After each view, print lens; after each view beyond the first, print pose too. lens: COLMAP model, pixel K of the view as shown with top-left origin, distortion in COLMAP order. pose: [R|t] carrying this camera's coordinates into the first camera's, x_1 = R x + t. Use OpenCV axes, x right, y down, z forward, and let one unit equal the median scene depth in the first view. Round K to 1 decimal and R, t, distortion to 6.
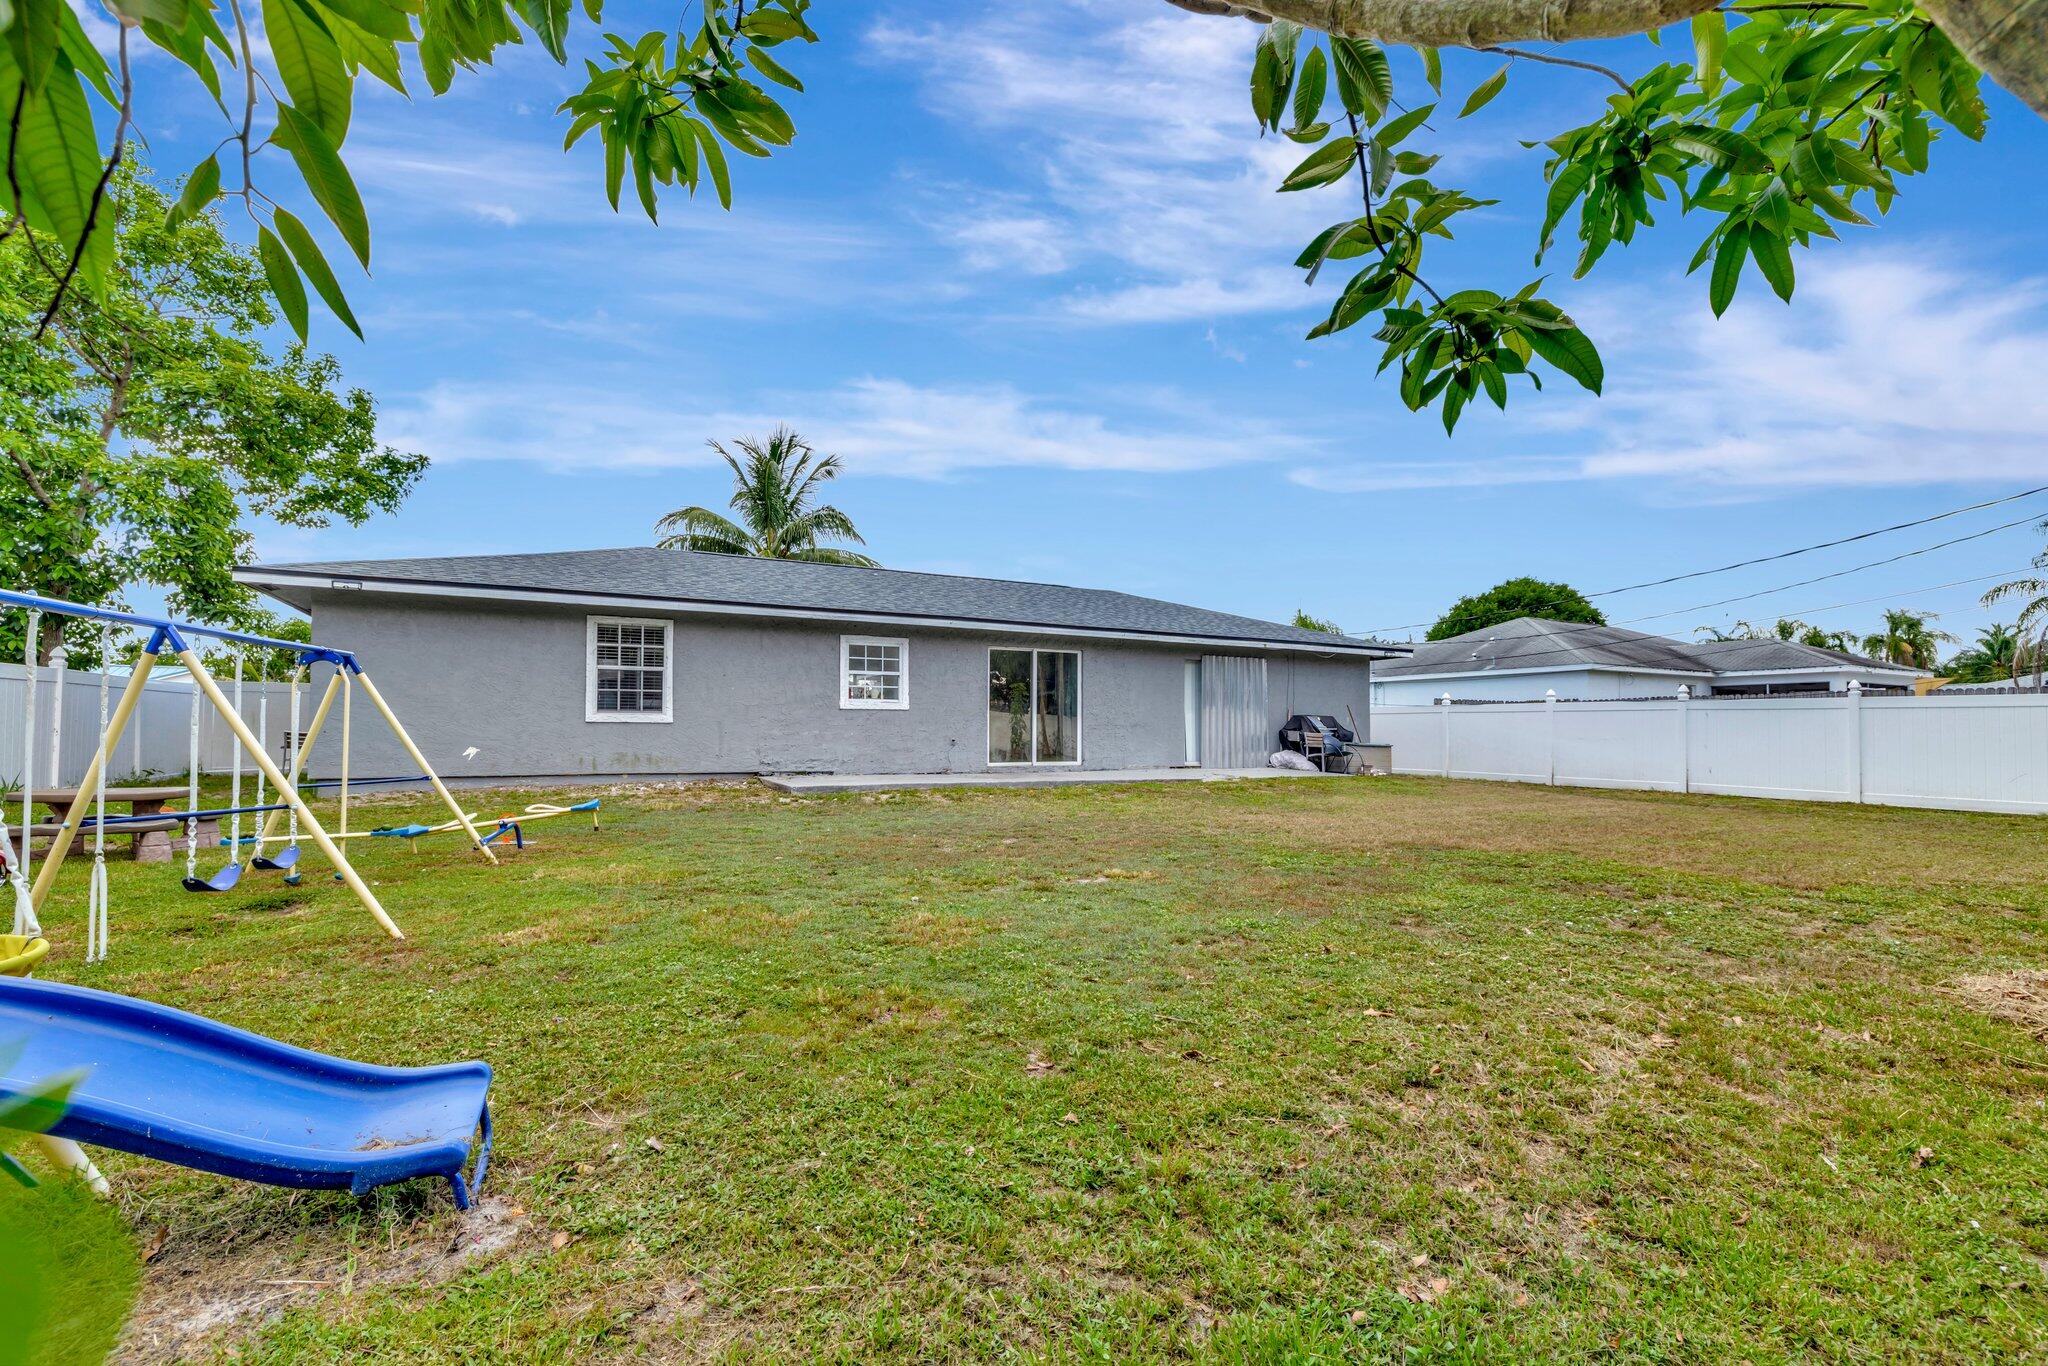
lens RADIAL K [[884.9, 0, 1022.7], [0, 884.9, 685.2], [0, 0, 1]] dist [0.001516, 0.000781]
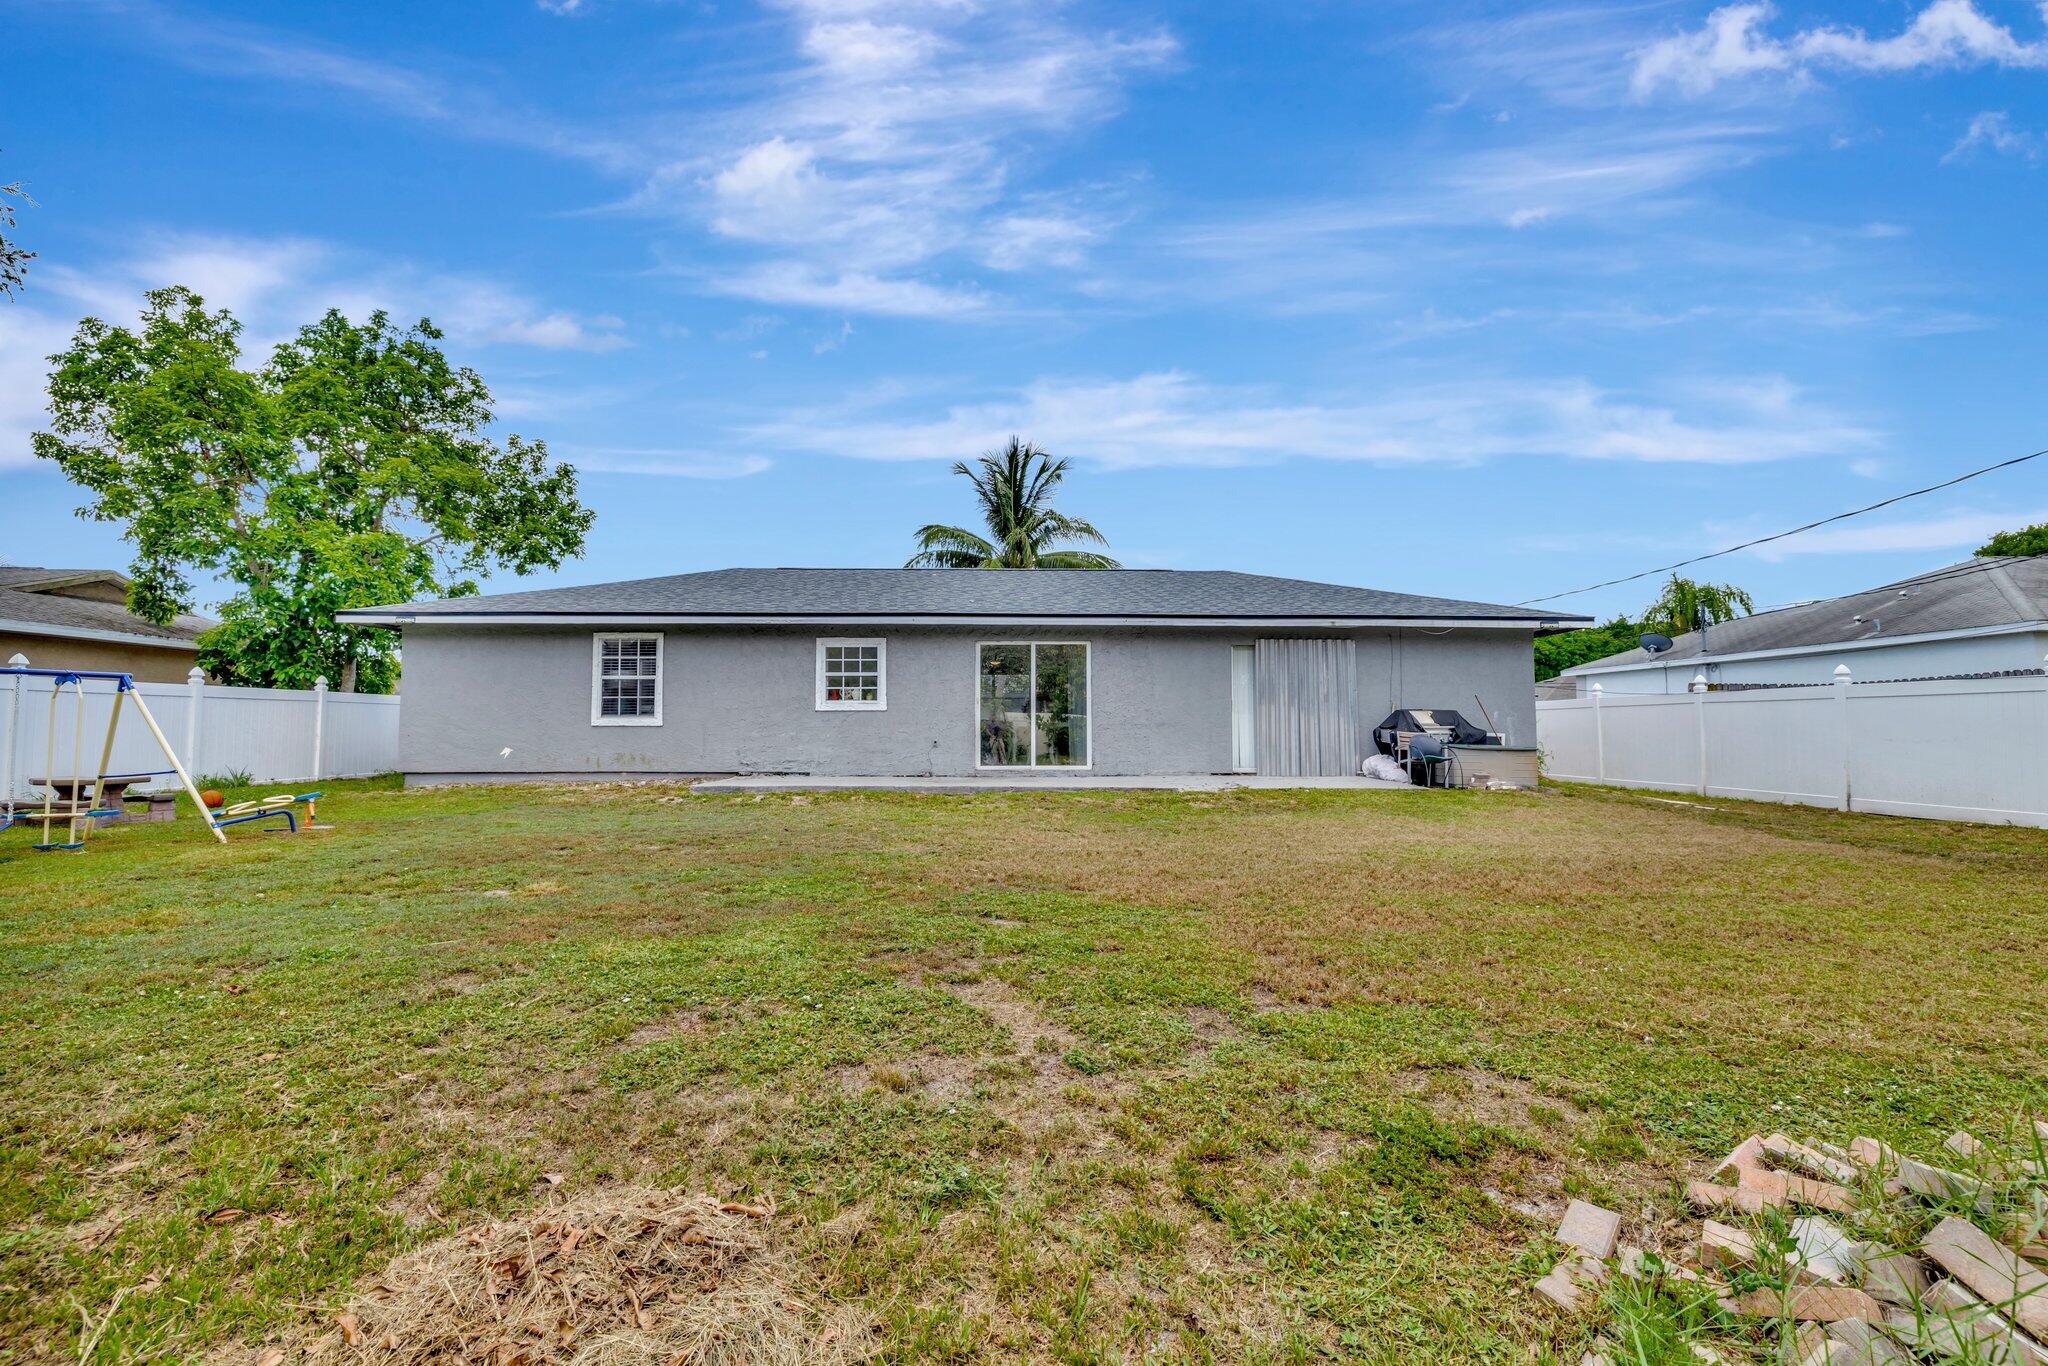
lens RADIAL K [[884.9, 0, 1022.7], [0, 884.9, 685.2], [0, 0, 1]] dist [0.001516, 0.000781]
pose [[0.897272, -0.028274, -0.440571, 0.417993], [0.027299, 0.999591, -0.008553, 0.011510], [0.440633, -0.004353, 0.897677, 0.178159]]
